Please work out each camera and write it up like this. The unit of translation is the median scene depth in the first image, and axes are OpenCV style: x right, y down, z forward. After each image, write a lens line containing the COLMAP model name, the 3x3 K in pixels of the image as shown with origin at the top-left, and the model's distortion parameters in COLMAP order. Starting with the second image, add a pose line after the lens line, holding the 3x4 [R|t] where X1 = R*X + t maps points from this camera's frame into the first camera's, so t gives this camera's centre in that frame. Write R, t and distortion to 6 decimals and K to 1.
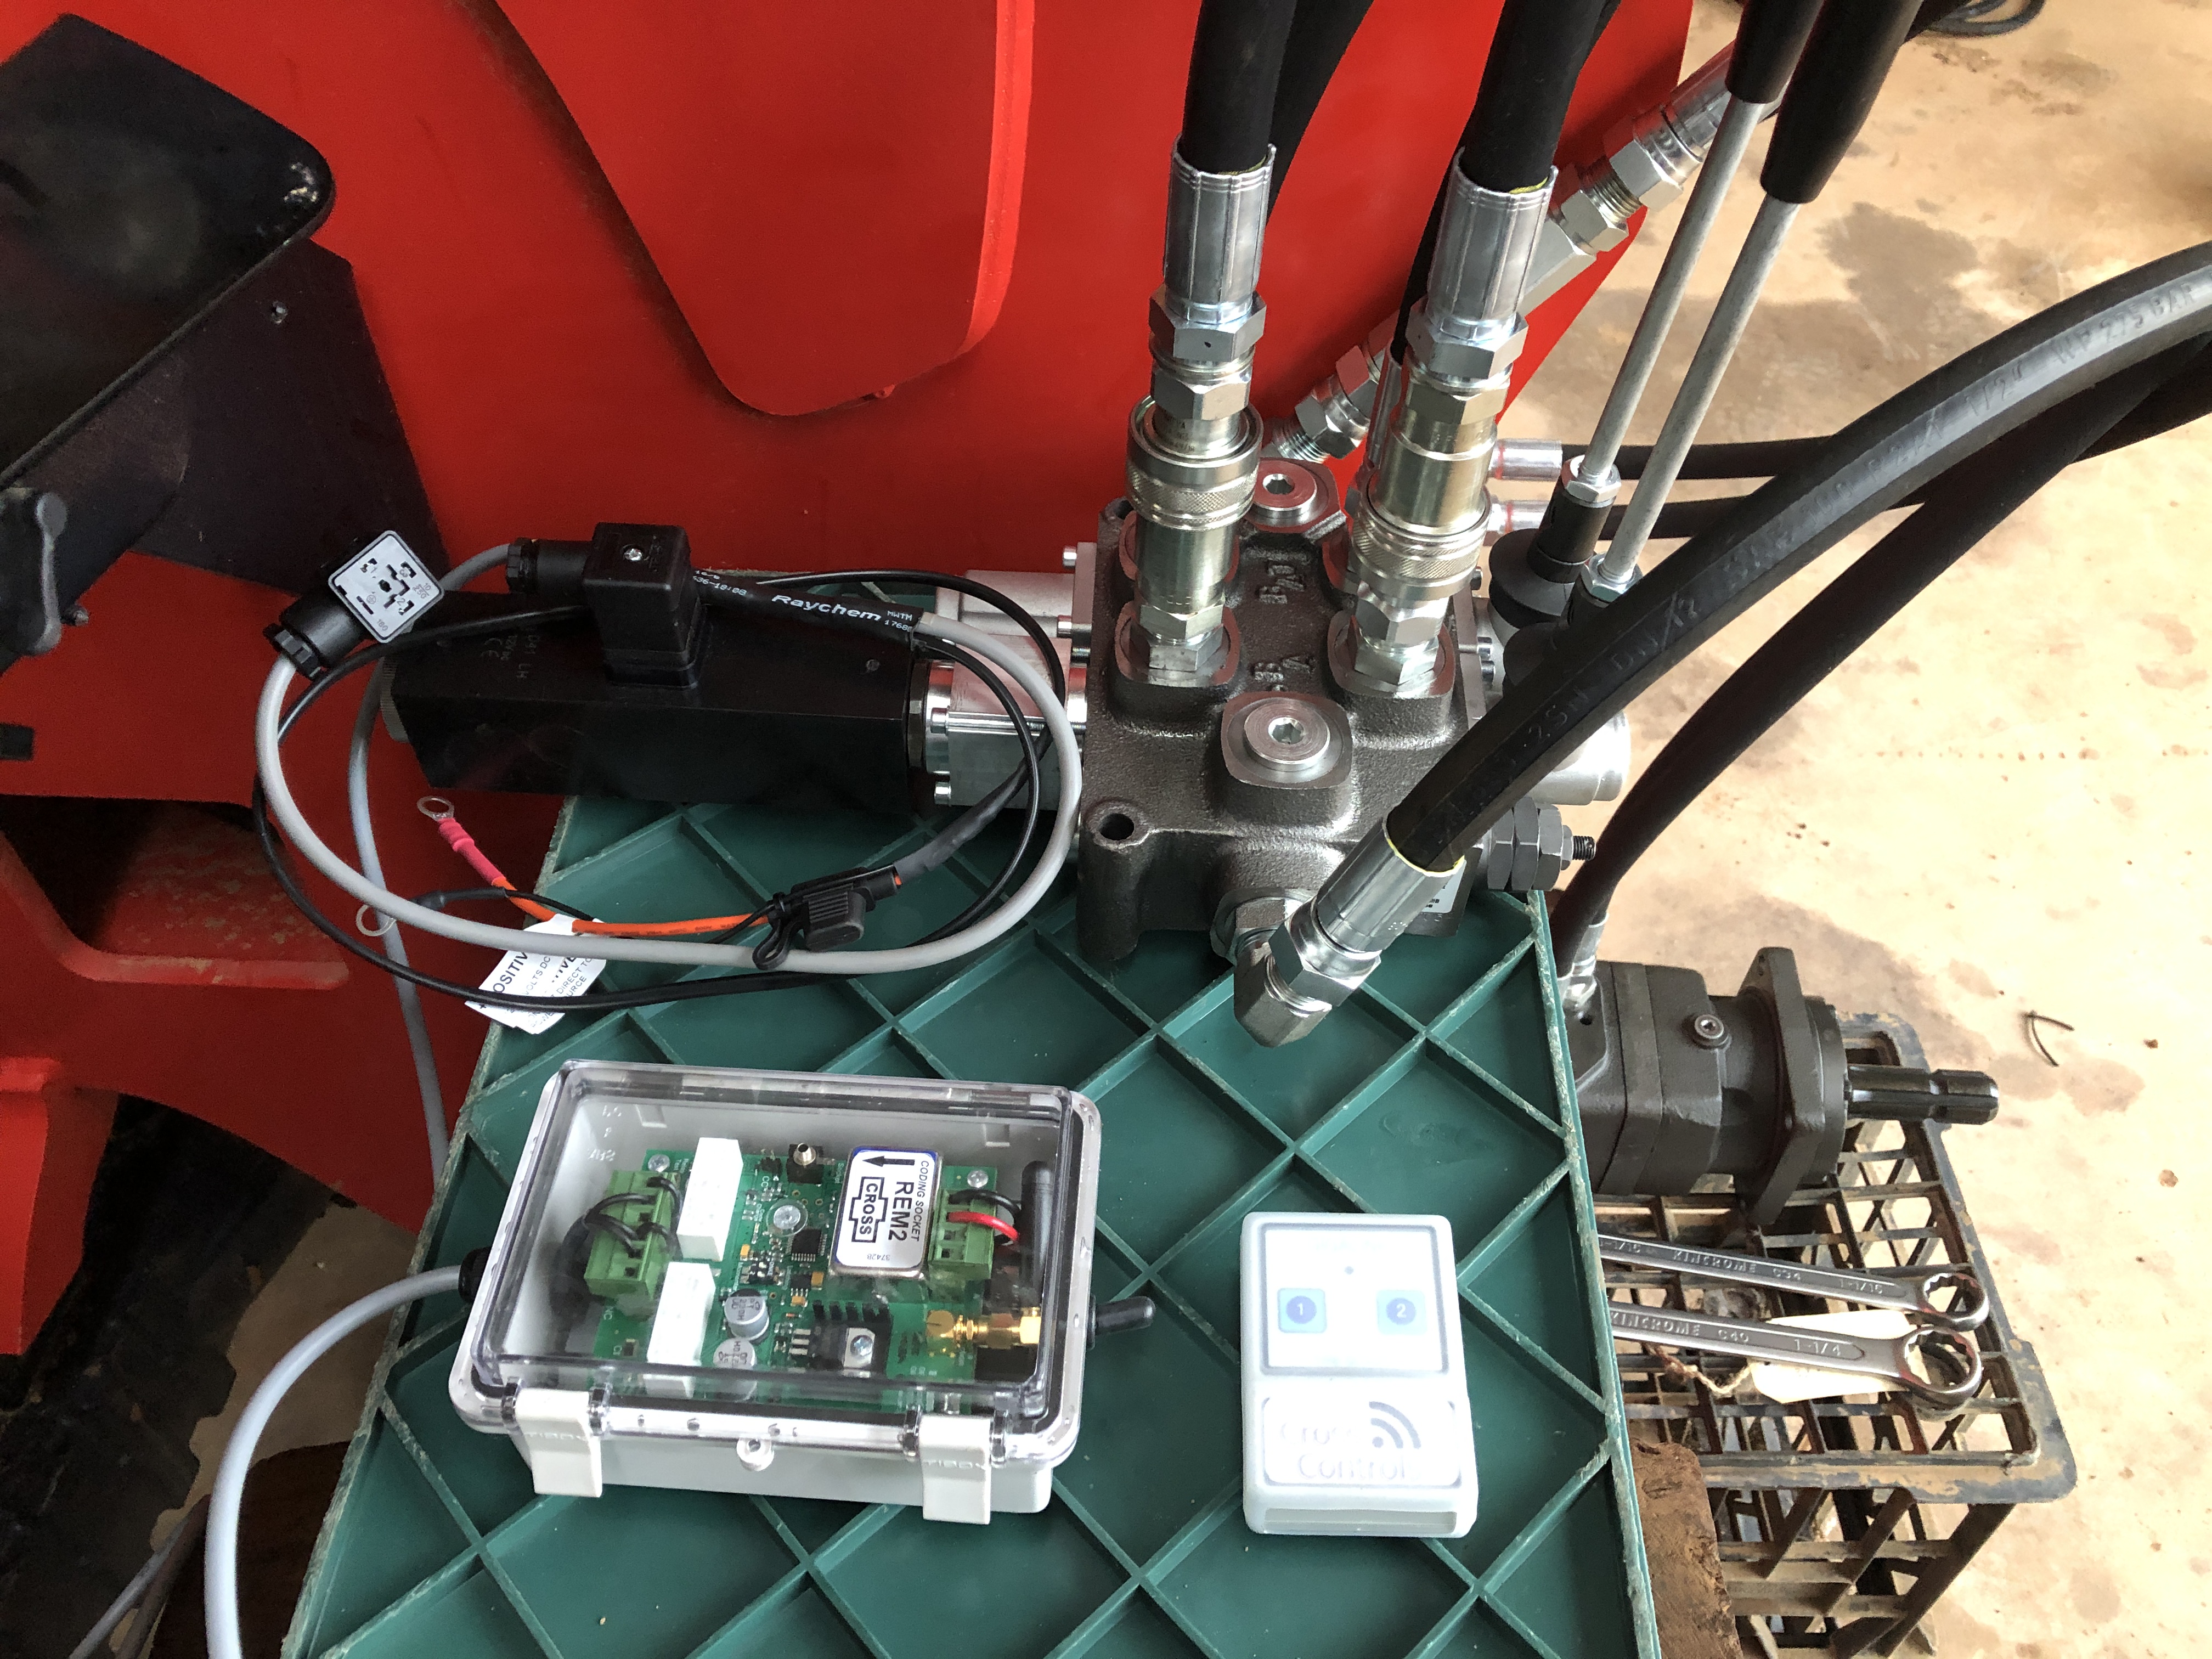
lens RADIAL K [[1807.4, 0, 1111.3], [0, 1807.4, 814.1], [0, 0, 1]] dist [0.020755, -0.013617]
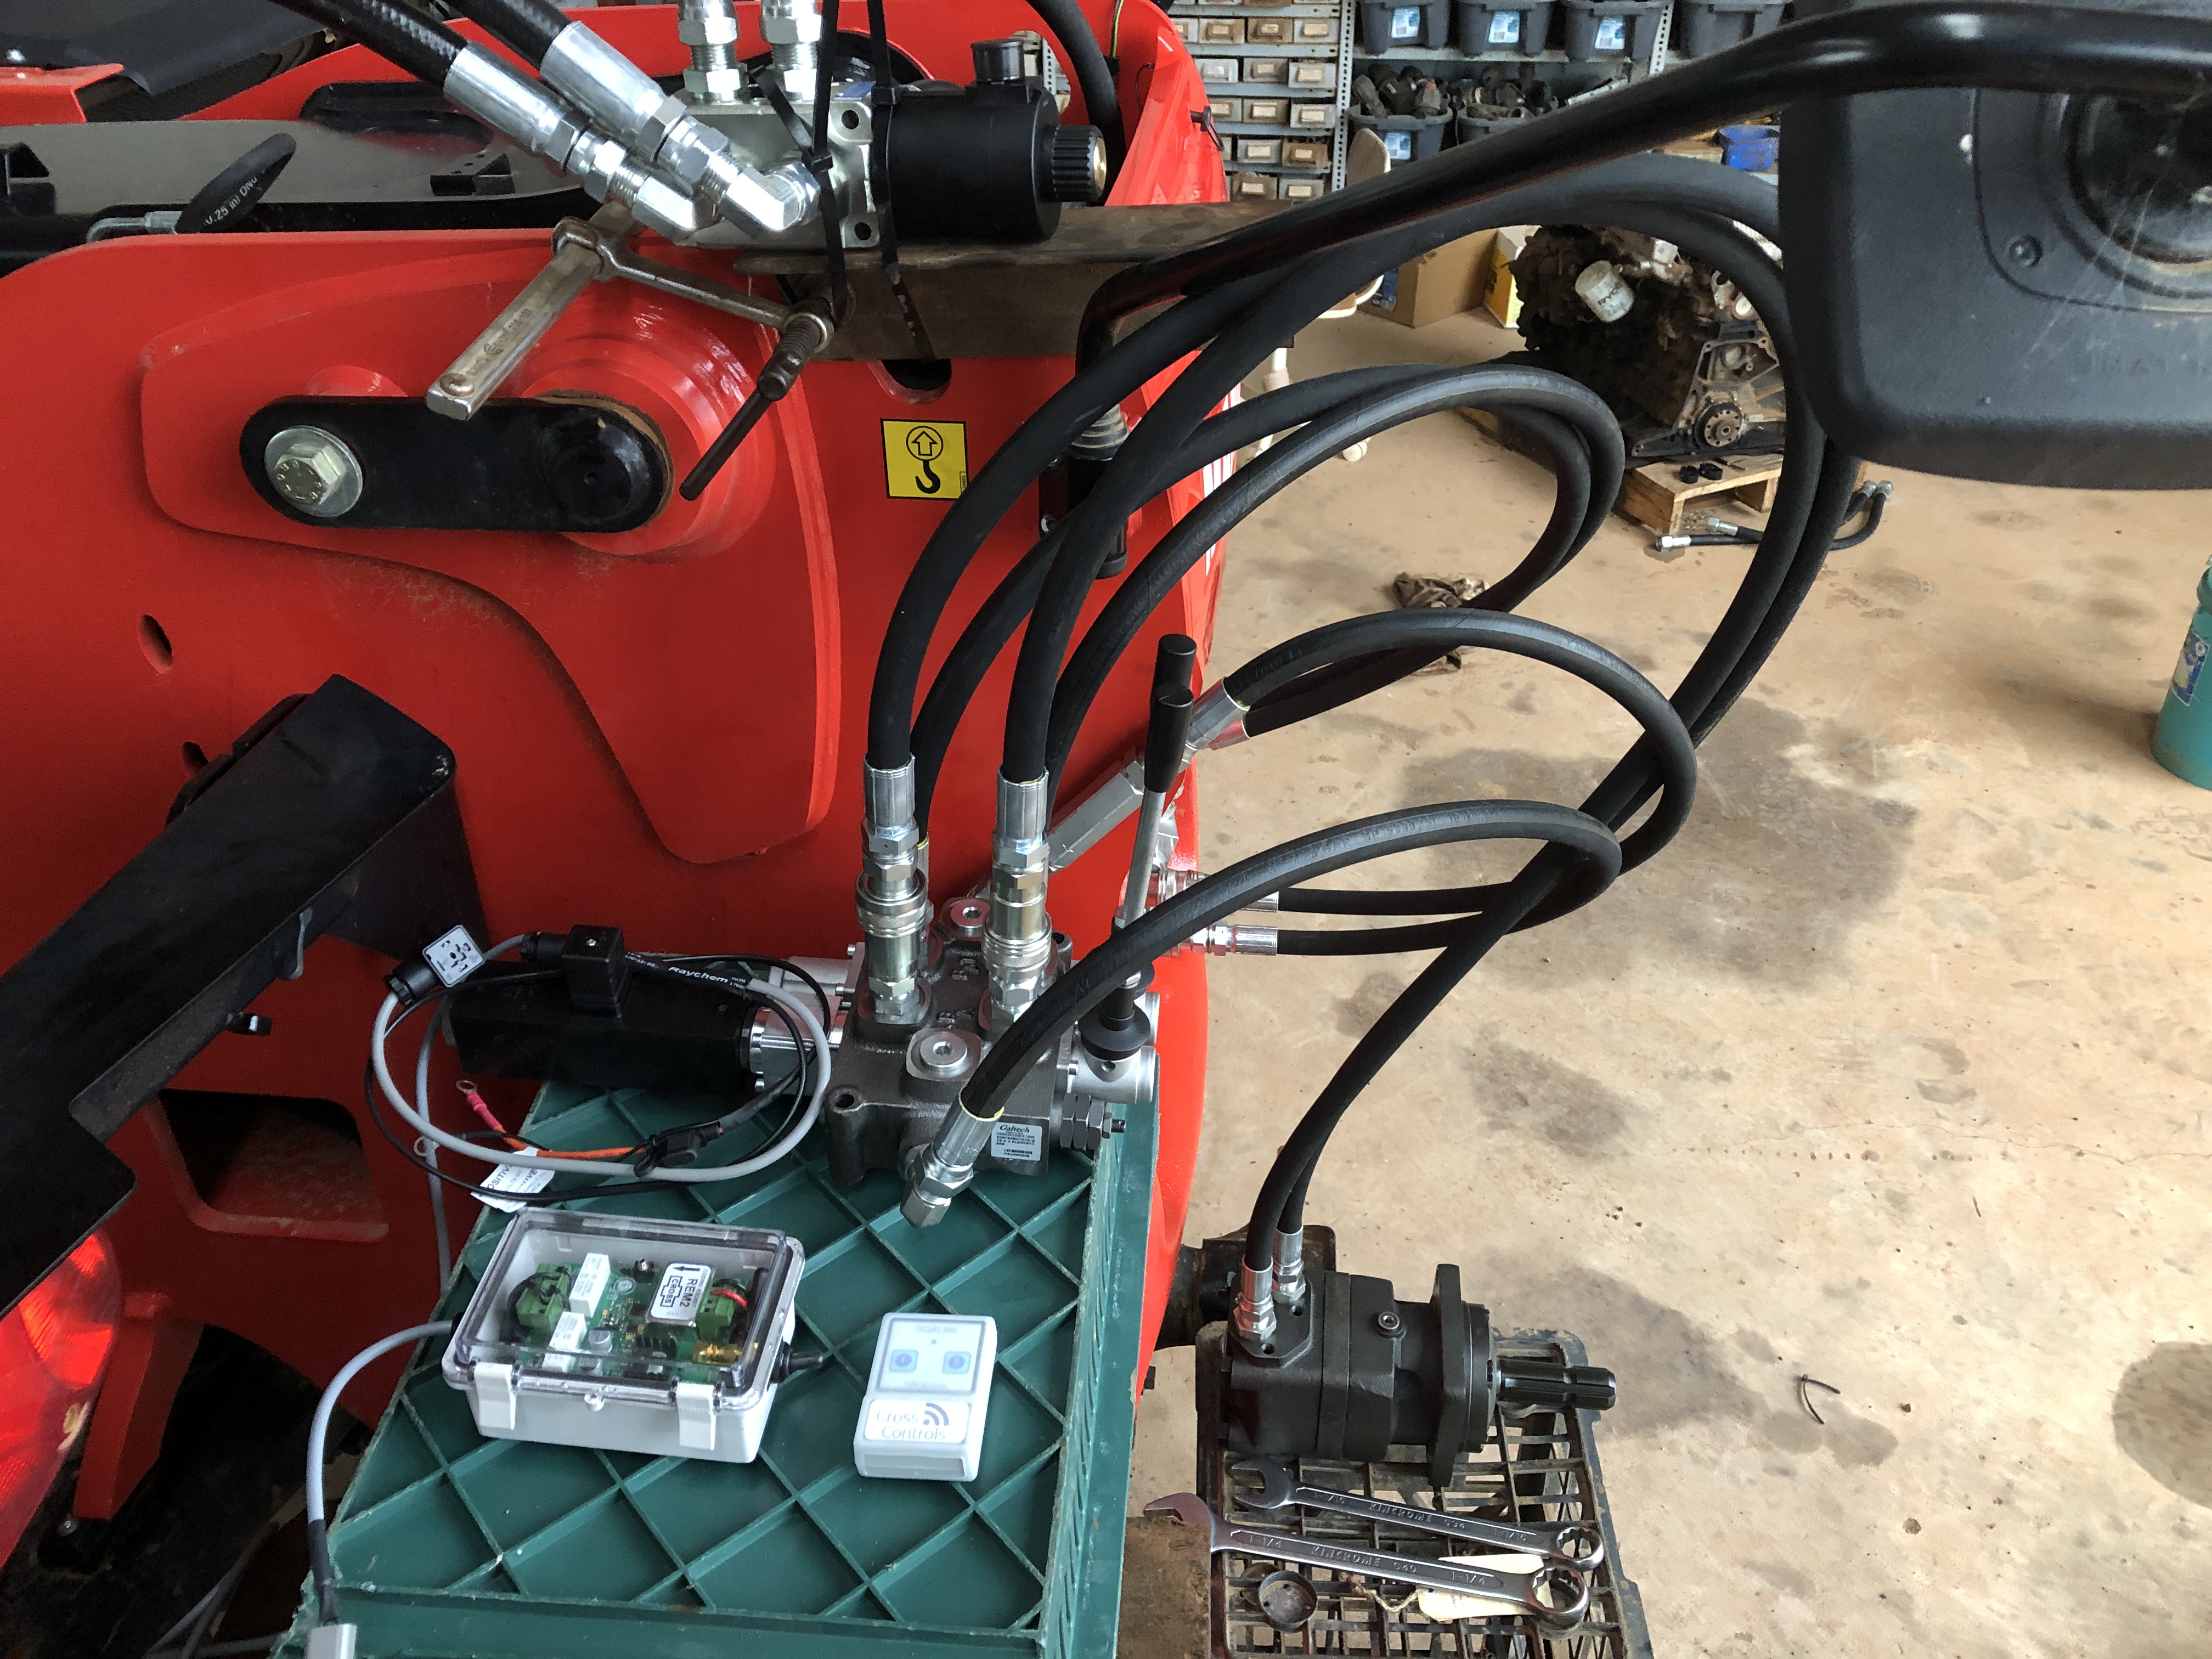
lens RADIAL K [[1807.4, 0, 1111.3], [0, 1807.4, 814.1], [0, 0, 1]] dist [0.020755, -0.013617]
pose [[0.999243, 0.031710, -0.022540, 0.272635], [-0.035908, 0.974706, -0.220590, 0.104966], [0.014974, 0.221232, 0.975106, -0.734104]]
